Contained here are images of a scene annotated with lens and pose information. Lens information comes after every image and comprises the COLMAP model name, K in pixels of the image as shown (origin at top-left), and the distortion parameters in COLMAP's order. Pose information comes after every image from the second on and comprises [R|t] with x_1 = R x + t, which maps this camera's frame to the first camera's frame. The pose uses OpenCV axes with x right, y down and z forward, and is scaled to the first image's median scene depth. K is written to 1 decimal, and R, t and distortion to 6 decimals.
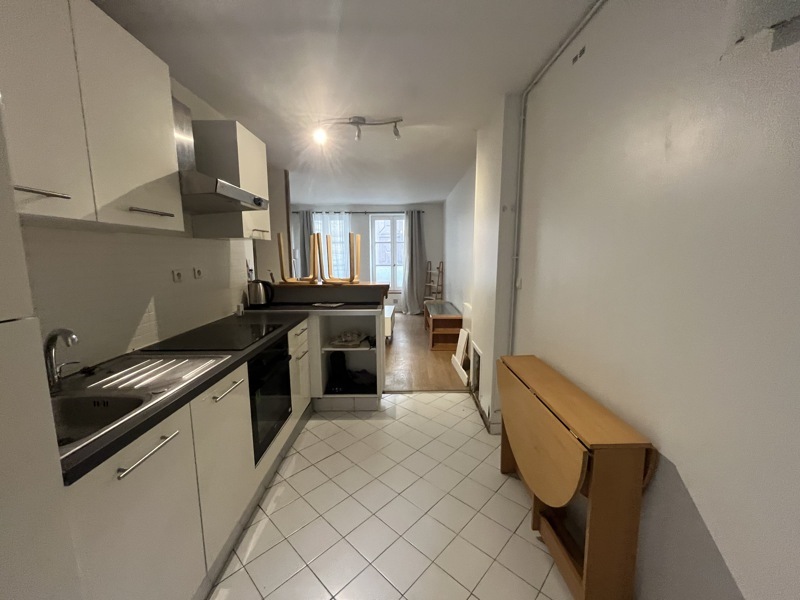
lens RADIAL K [[324.0, 0, 395.9], [0, 324.0, 301.9], [0, 0, 1]] dist [-0.003155, -0.001809]
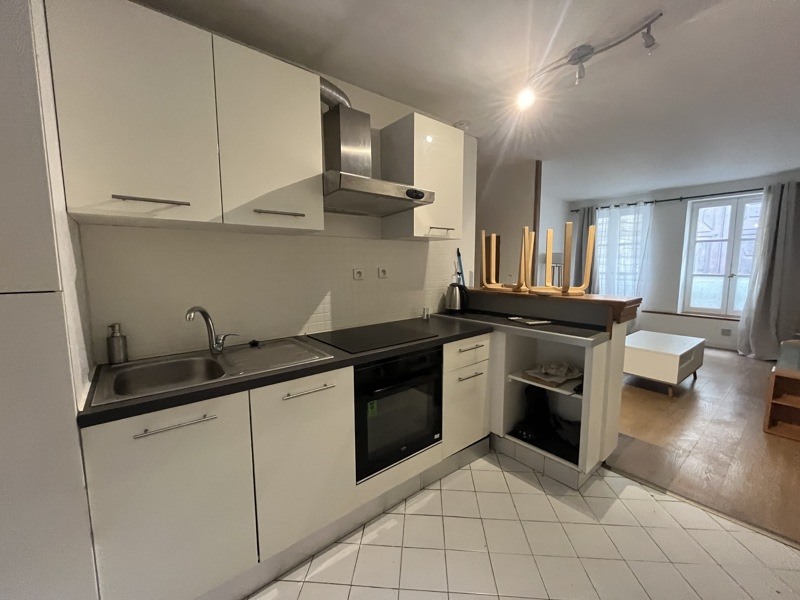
lens RADIAL K [[324.0, 0, 397.5], [0, 324.0, 301.5], [0, 0, 1]] dist [-0.003155, -0.001809]
pose [[0.638677, 0.091147, -0.764058, 0.170931], [-0.110172, 0.993561, 0.026432, -0.021863], [0.761547, 0.067296, 0.644606, 0.271027]]
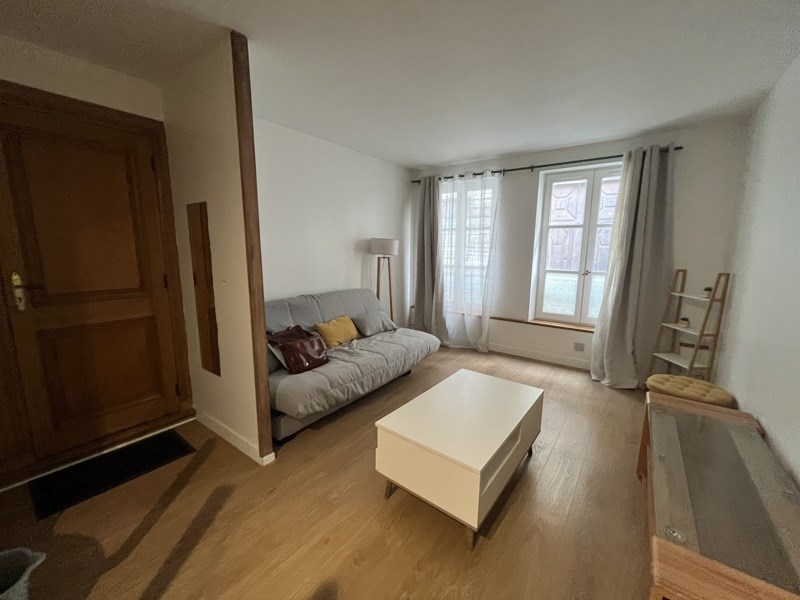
lens RADIAL K [[324.0, 0, 396.5], [0, 324.0, 301.7], [0, 0, 1]] dist [-0.003155, -0.001809]
pose [[0.813987, 0.107430, -0.570863, 0.121357], [-0.098228, 0.994053, 0.047007, -0.174530], [0.572518, 0.017812, 0.819699, 1.177943]]
